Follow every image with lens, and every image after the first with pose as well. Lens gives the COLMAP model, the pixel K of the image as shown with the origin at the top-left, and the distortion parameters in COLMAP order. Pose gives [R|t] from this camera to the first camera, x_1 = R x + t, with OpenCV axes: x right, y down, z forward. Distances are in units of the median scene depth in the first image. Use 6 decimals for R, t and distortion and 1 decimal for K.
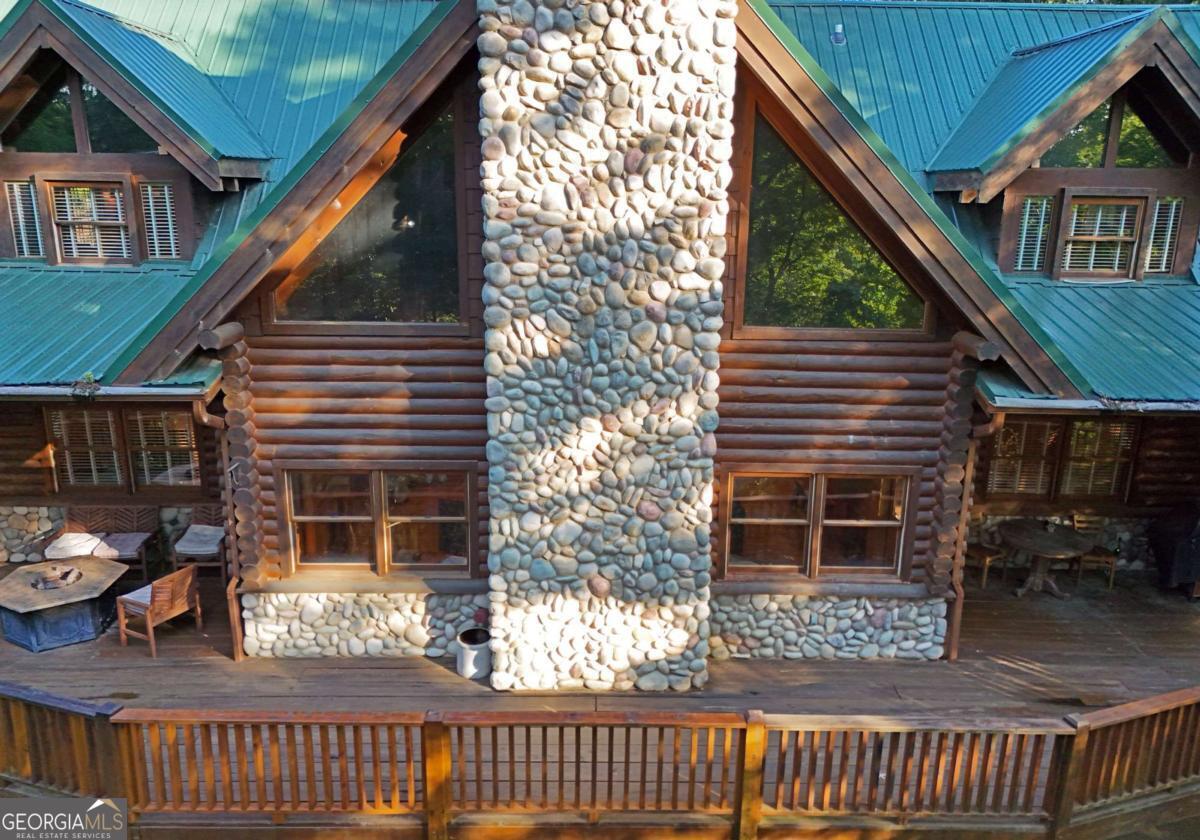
lens RADIAL K [[881.5, 0, 599.4], [0, 881.5, 424.6], [0, 0, 1]] dist [0.086068, -0.074081]
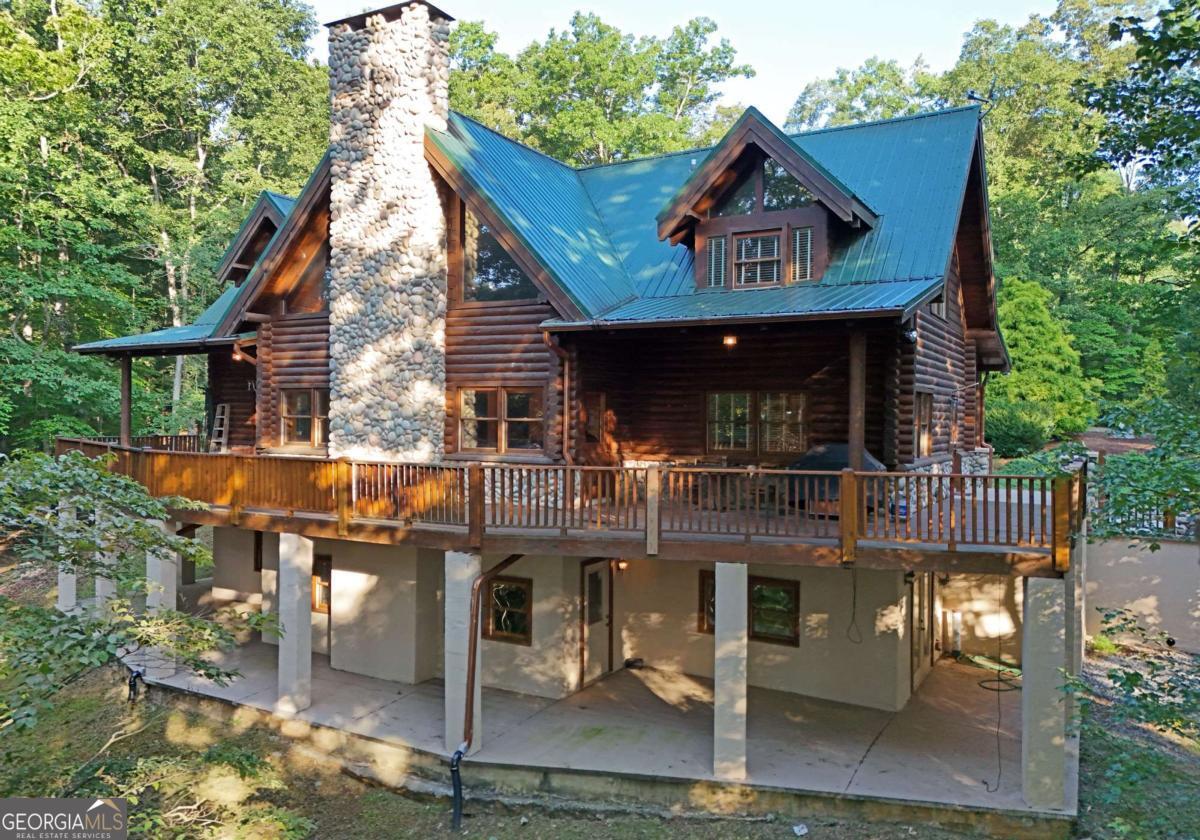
lens RADIAL K [[881.5, 0, 593.4], [0, 881.5, 421.1], [0, 0, 1]] dist [0.086068, -0.074081]
pose [[0.854629, -0.002326, -0.519233, 1.428374], [-0.134210, 0.965019, -0.225224, 0.529417], [0.501594, 0.262169, 0.824422, -0.305961]]
